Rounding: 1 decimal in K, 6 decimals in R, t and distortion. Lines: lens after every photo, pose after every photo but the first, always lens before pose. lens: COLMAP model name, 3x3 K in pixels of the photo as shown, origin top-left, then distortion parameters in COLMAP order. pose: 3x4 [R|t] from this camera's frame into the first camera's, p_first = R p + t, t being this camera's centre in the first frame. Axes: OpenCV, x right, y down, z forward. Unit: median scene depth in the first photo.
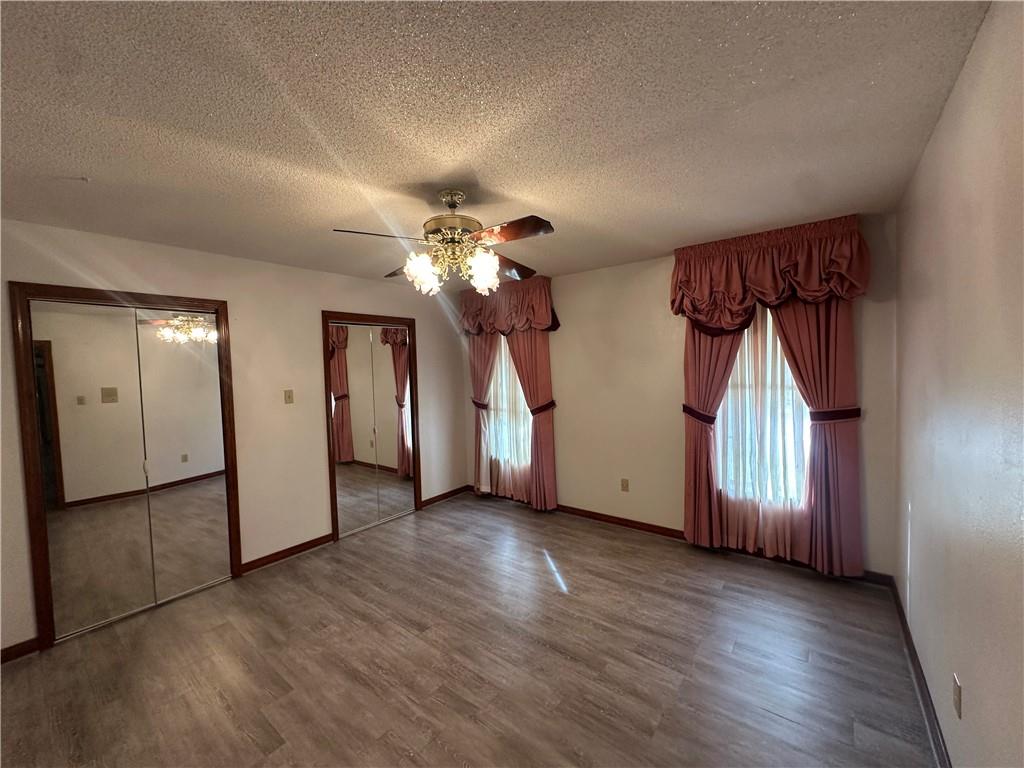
lens RADIAL K [[406.6, 0, 512.0], [0, 406.6, 384.0], [0, 0, 1]] dist [-0.000383, -0.000284]
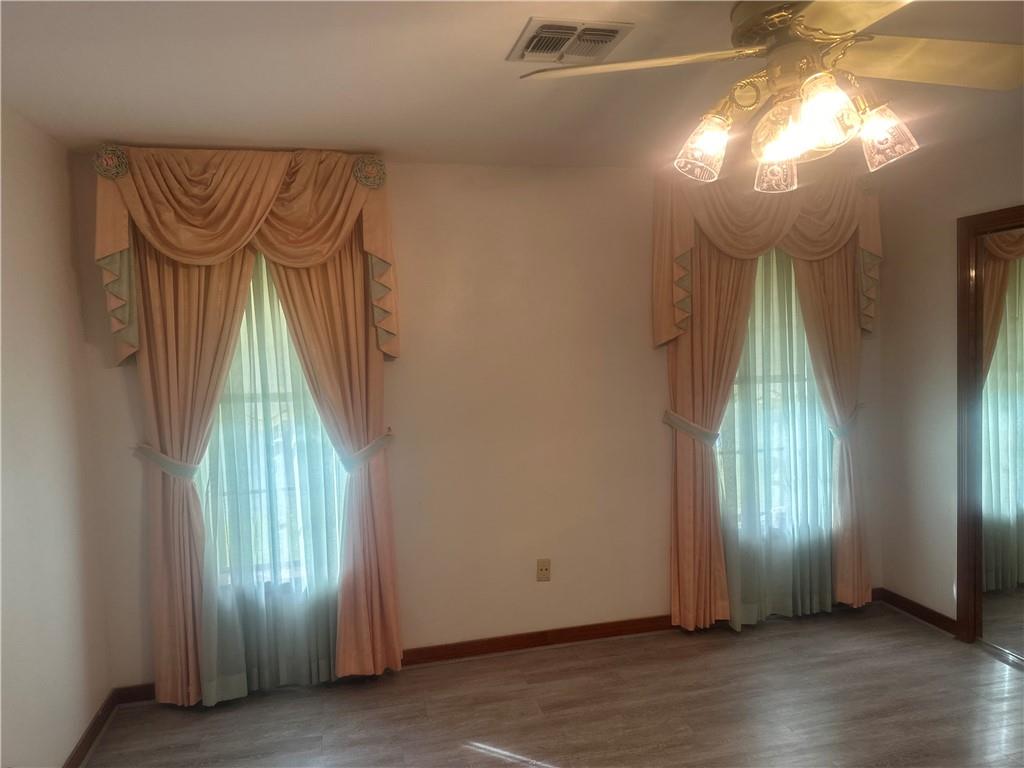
lens RADIAL K [[719.8, 0, 512.0], [0, 719.8, 384.0], [0, 0, 1]] dist [0.001531, -0.000294]
pose [[0.626411, -0.026569, 0.779040, -0.543269], [0.056384, 0.998345, -0.011289, 0.001460], [-0.777451, 0.050997, 0.626873, 0.424788]]
